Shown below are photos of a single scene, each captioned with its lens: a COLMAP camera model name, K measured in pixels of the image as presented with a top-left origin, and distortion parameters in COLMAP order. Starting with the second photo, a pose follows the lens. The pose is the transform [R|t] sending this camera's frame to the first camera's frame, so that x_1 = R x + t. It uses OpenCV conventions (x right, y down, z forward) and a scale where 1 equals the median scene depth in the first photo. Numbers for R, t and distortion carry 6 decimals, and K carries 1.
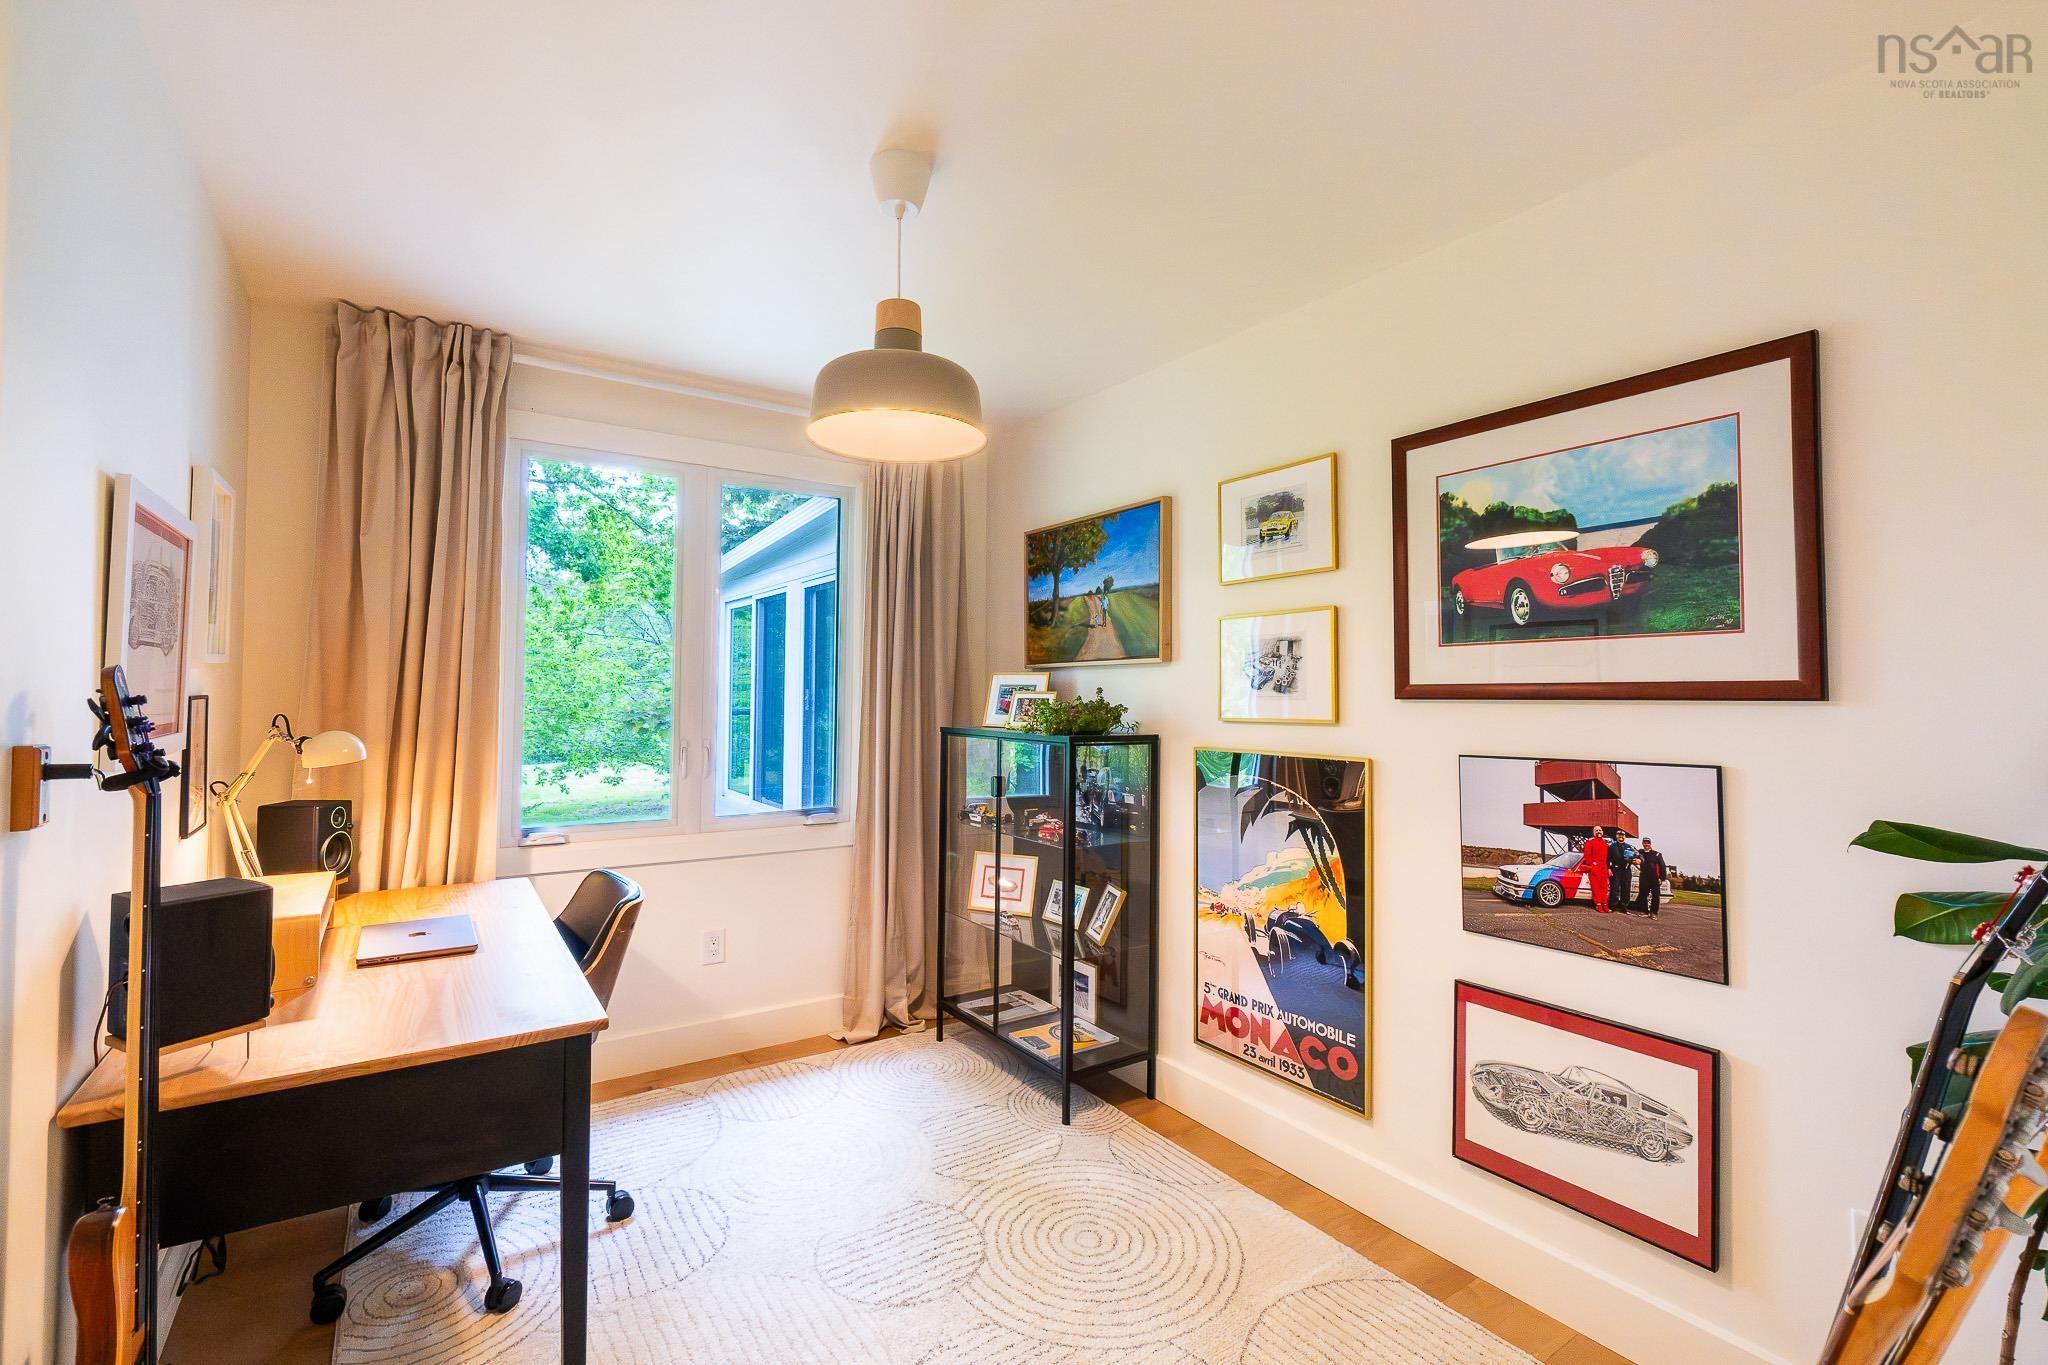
lens RADIAL K [[882.4, 0, 1021.4], [0, 882.4, 671.6], [0, 0, 1]] dist [0.016097, 0.000096]
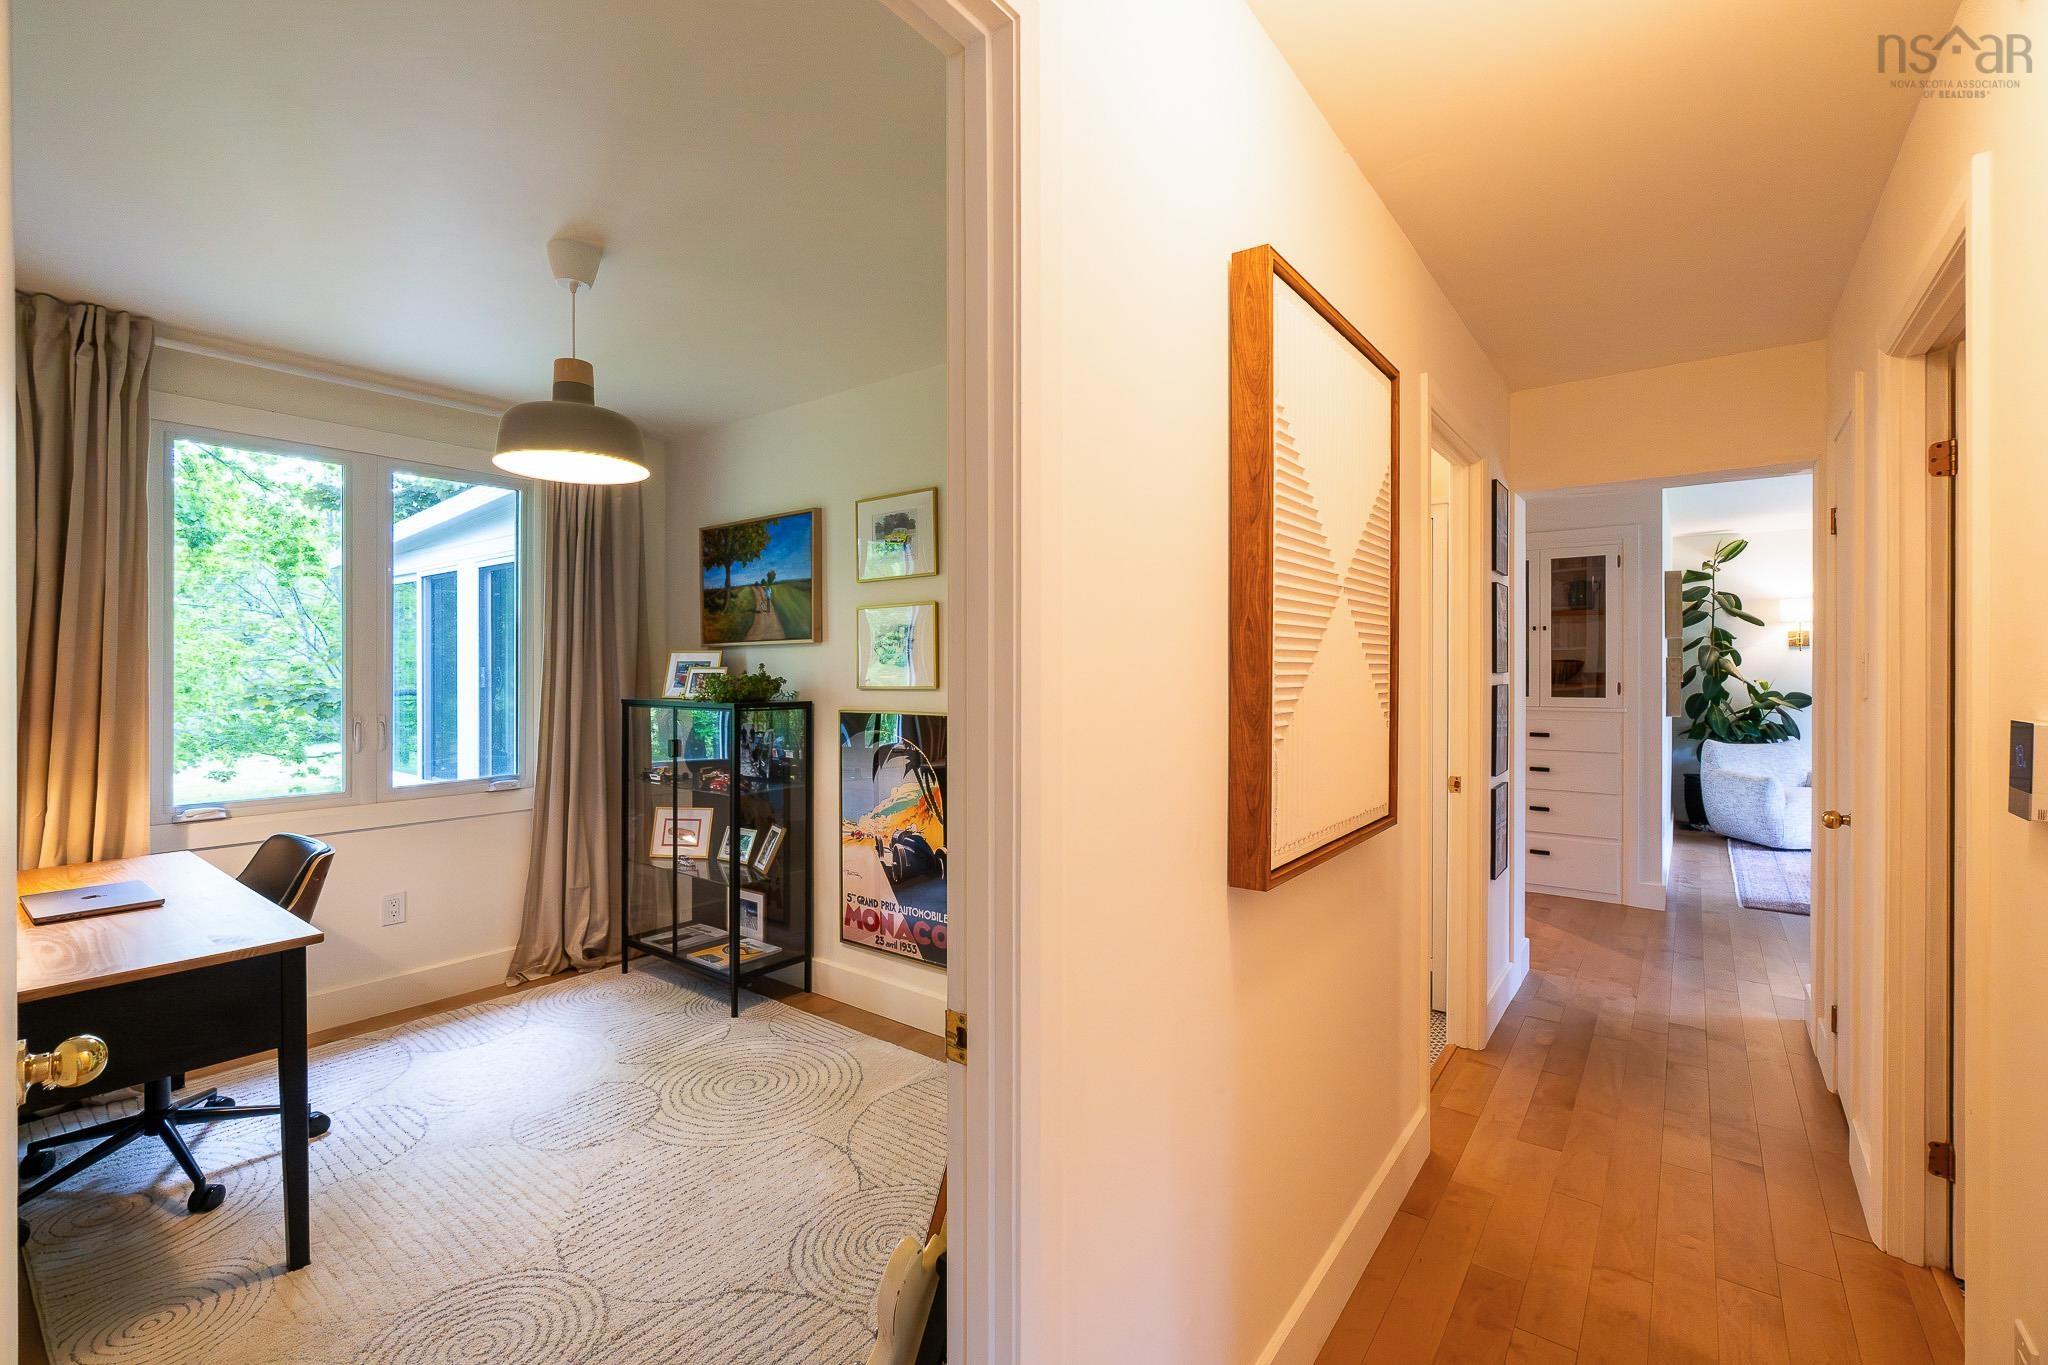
lens RADIAL K [[885.7, 0, 1012.1], [0, 885.7, 670.6], [0, 0, 1]] dist [0.000207, 0.000132]
pose [[0.951990, -0.010049, 0.305965, 0.043294], [0.001849, 0.999632, 0.027079, -0.004285], [-0.306125, -0.025213, 0.951658, -0.265913]]
